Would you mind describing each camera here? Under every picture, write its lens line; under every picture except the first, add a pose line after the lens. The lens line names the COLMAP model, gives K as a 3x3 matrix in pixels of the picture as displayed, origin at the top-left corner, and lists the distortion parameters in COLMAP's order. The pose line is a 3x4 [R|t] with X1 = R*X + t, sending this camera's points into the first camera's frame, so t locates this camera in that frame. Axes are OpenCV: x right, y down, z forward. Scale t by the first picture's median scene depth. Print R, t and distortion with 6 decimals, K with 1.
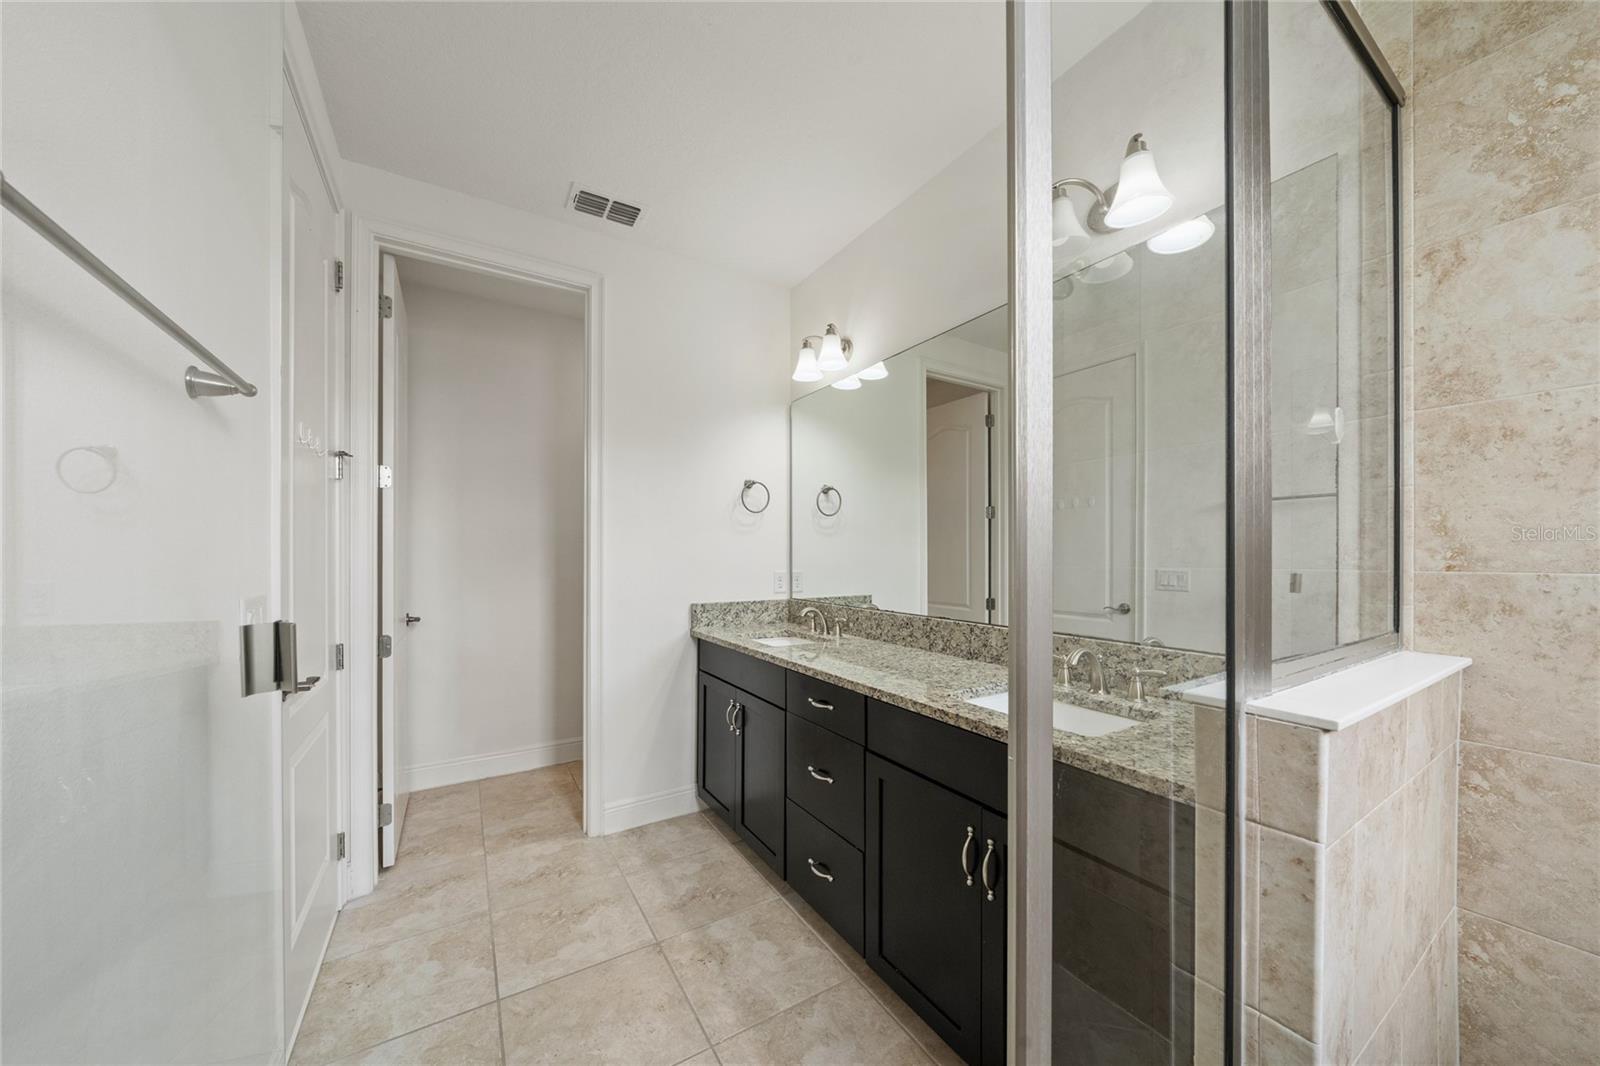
lens RADIAL K [[551.0, 0, 801.4], [0, 551.0, 556.8], [0, 0, 1]] dist [0.001189, 0.000042]
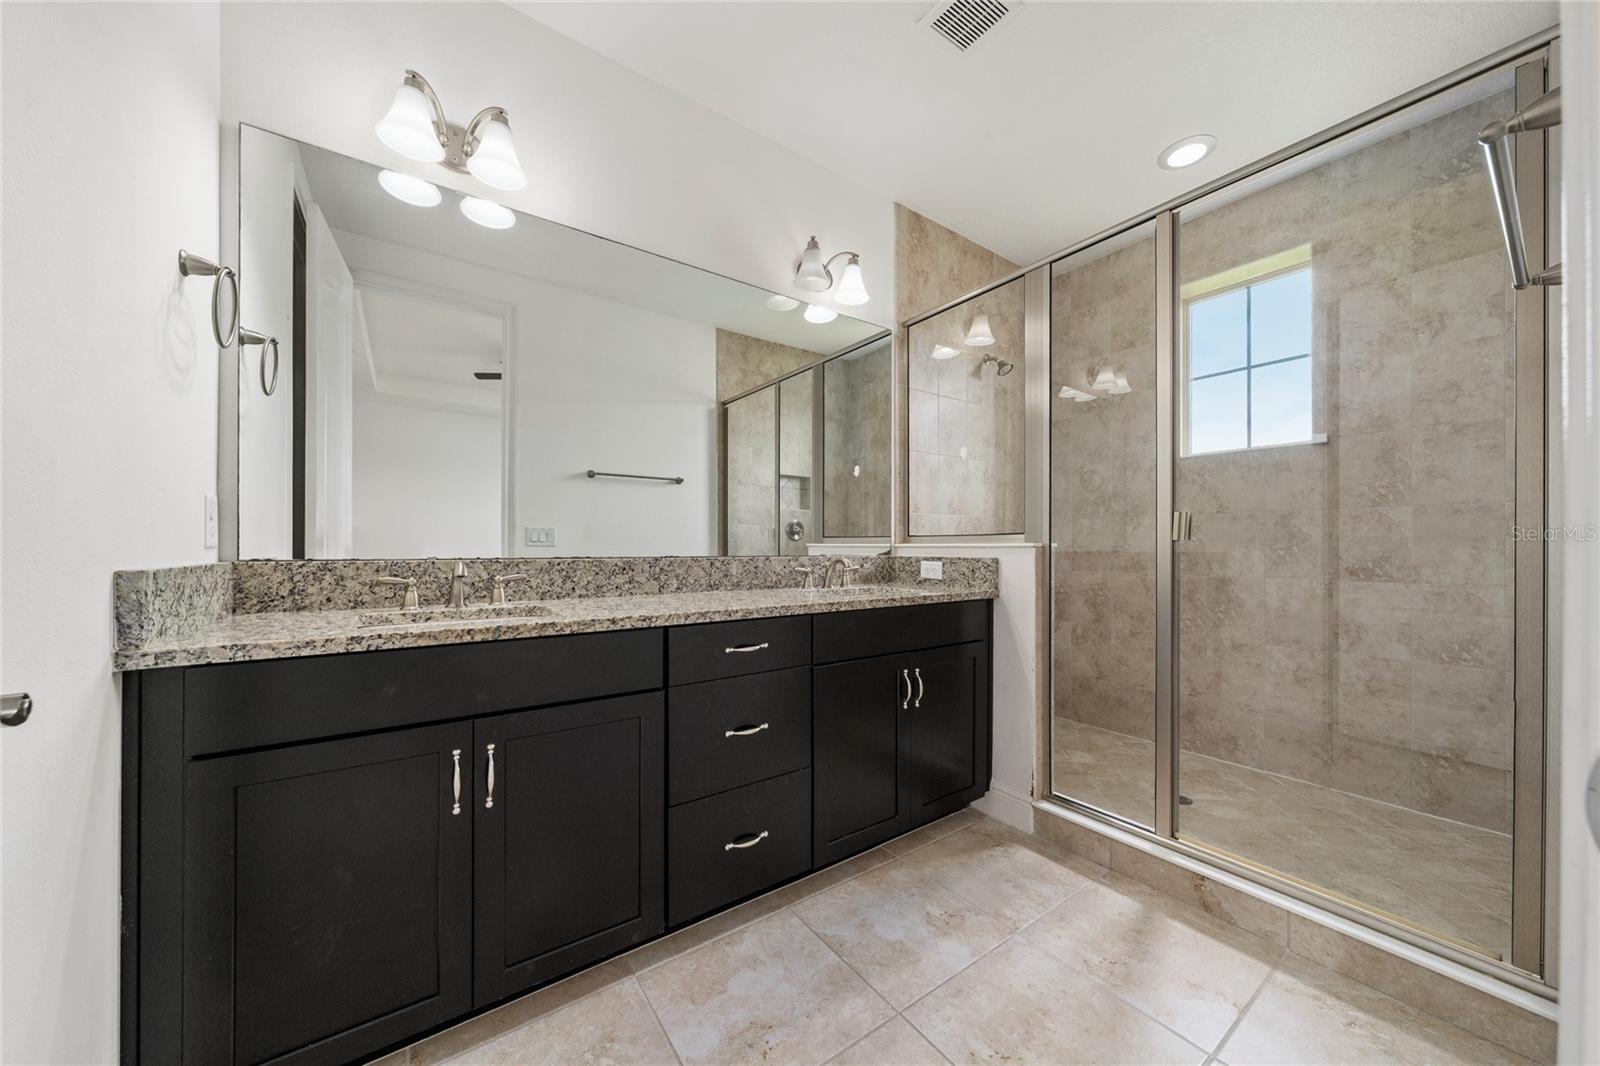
lens RADIAL K [[552.7, 0, 802.0], [0, 552.7, 546.4], [0, 0, 1]] dist [-0.000521, -0.000020]
pose [[-0.059501, 0.000888, 0.998228, -0.794316], [-0.001876, 0.999998, -0.001001, 0.103898], [-0.998226, -0.001932, -0.059499, 0.921945]]
